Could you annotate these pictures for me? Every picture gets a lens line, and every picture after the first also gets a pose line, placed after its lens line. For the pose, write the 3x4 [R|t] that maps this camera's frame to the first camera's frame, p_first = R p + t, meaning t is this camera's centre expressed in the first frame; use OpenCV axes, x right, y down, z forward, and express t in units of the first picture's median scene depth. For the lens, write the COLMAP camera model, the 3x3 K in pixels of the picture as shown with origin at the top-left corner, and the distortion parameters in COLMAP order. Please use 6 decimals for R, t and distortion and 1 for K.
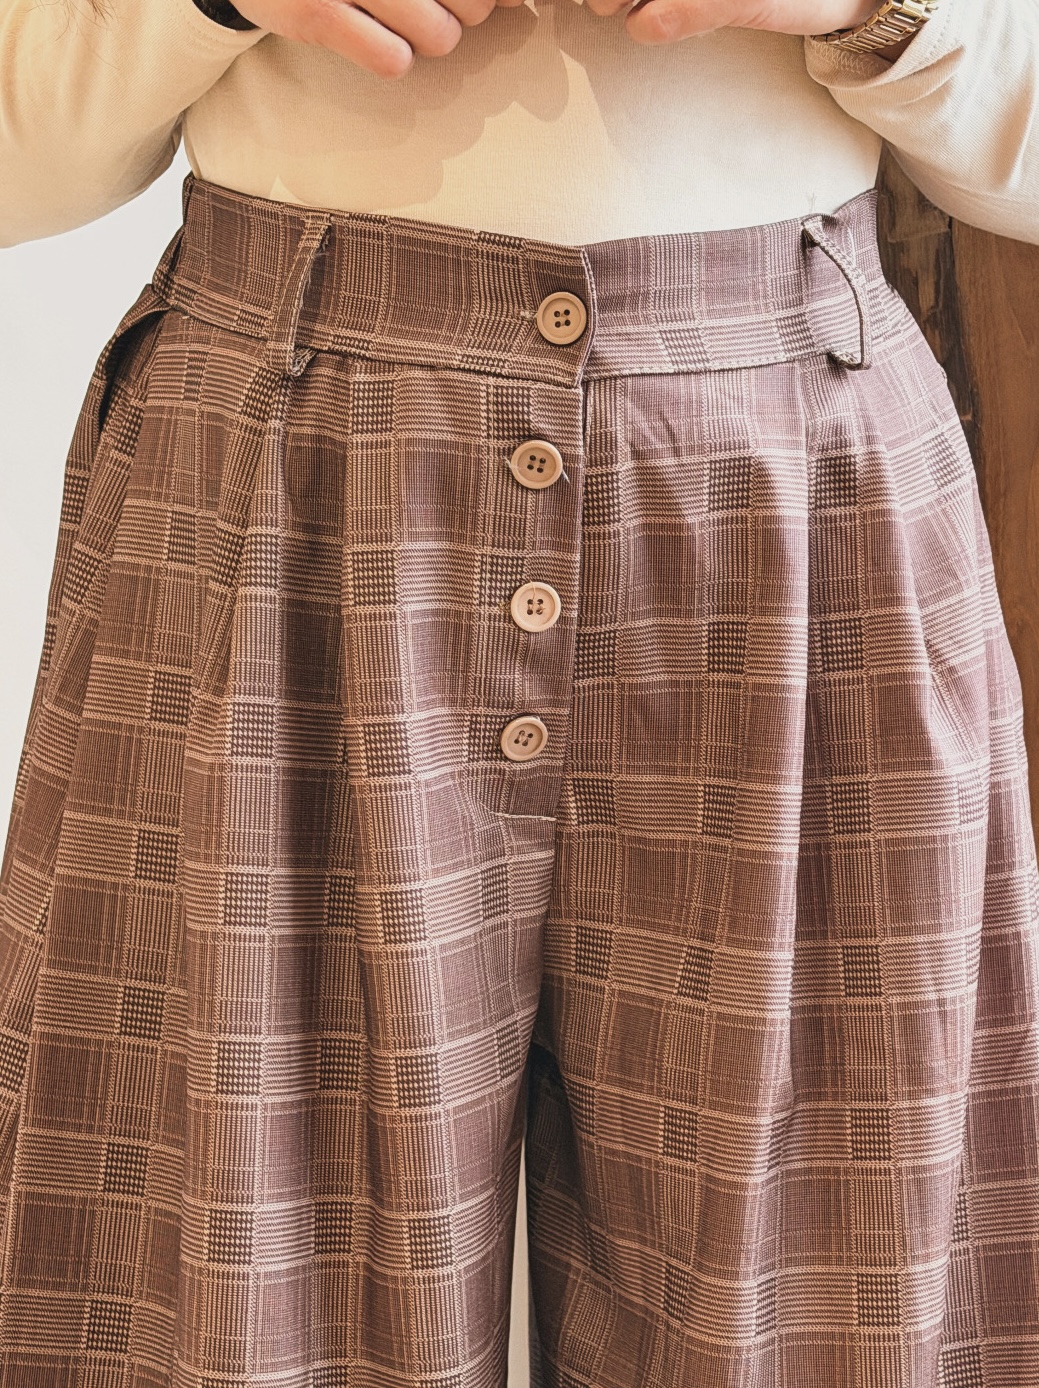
lens RADIAL K [[3076.9, 0, 519.5], [0, 3076.9, 694.0], [0, 0, 1]] dist [0.099879, 0.394788]
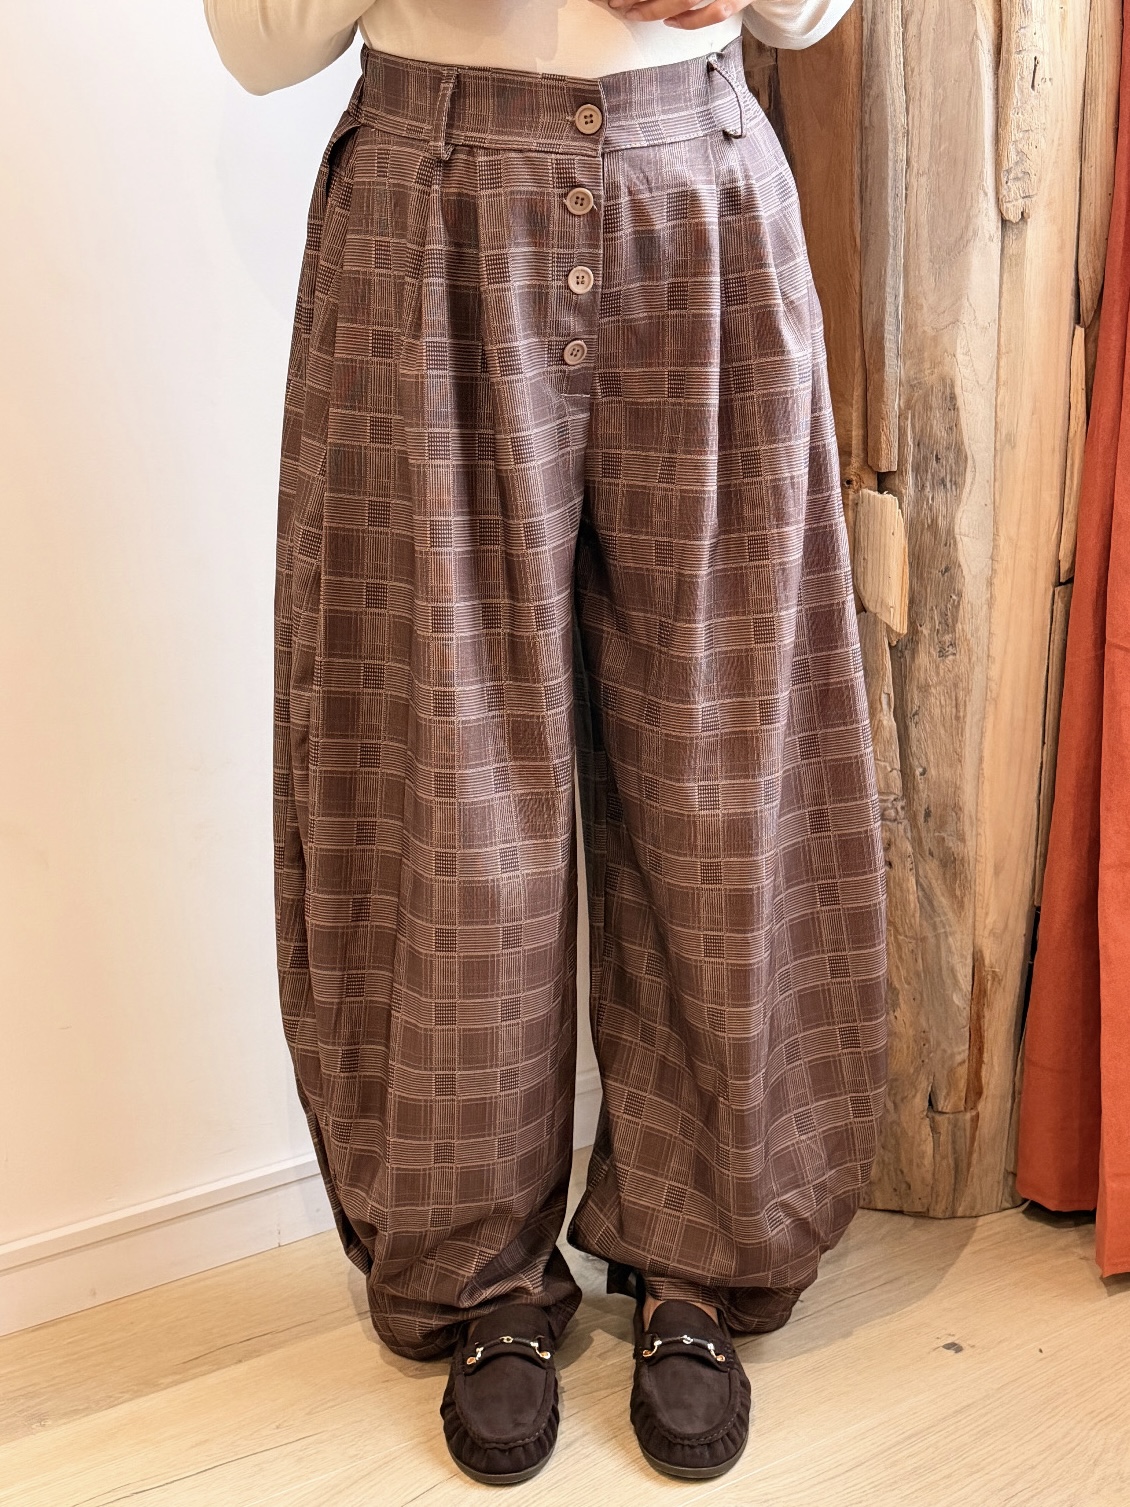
lens RADIAL K [[1909.8, 0, 567.0], [0, 1909.8, 749.3], [0, 0, 1]] dist [0.194002, -0.474913]
pose [[0.995571, -0.075587, 0.055898, -0.090624], [0.063207, 0.978328, 0.197177, 0.019974], [-0.069591, -0.192770, 0.978773, -0.228091]]
